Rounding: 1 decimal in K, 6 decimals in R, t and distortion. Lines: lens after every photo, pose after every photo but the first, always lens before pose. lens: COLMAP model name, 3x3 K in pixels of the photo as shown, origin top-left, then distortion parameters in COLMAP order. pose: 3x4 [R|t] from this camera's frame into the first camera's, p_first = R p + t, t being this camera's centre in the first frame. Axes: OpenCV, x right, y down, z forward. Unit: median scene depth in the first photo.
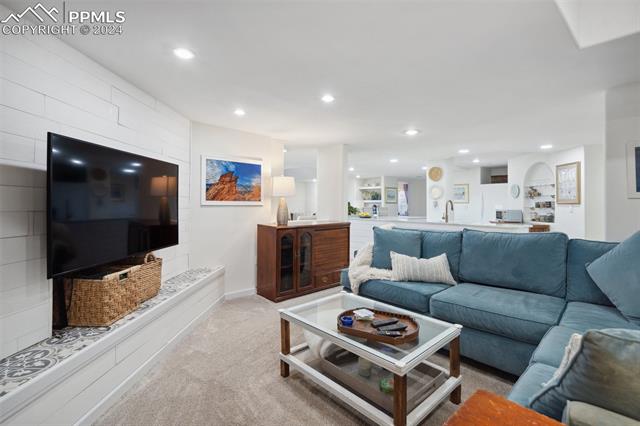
lens RADIAL K [[295.3, 0, 319.0], [0, 295.3, 208.2], [0, 0, 1]] dist [-0.000095, -0.000926]
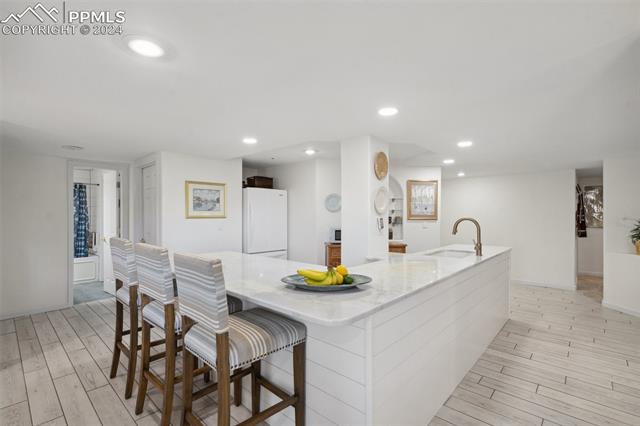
lens RADIAL K [[295.3, 0, 318.2], [0, 295.3, 214.3], [0, 0, 1]] dist [-0.000095, -0.000926]
pose [[-0.114070, -0.007864, 0.993442, -0.129348], [0.010058, 0.999908, 0.009071, -0.042538], [-0.993422, 0.011027, -0.113981, 1.381966]]
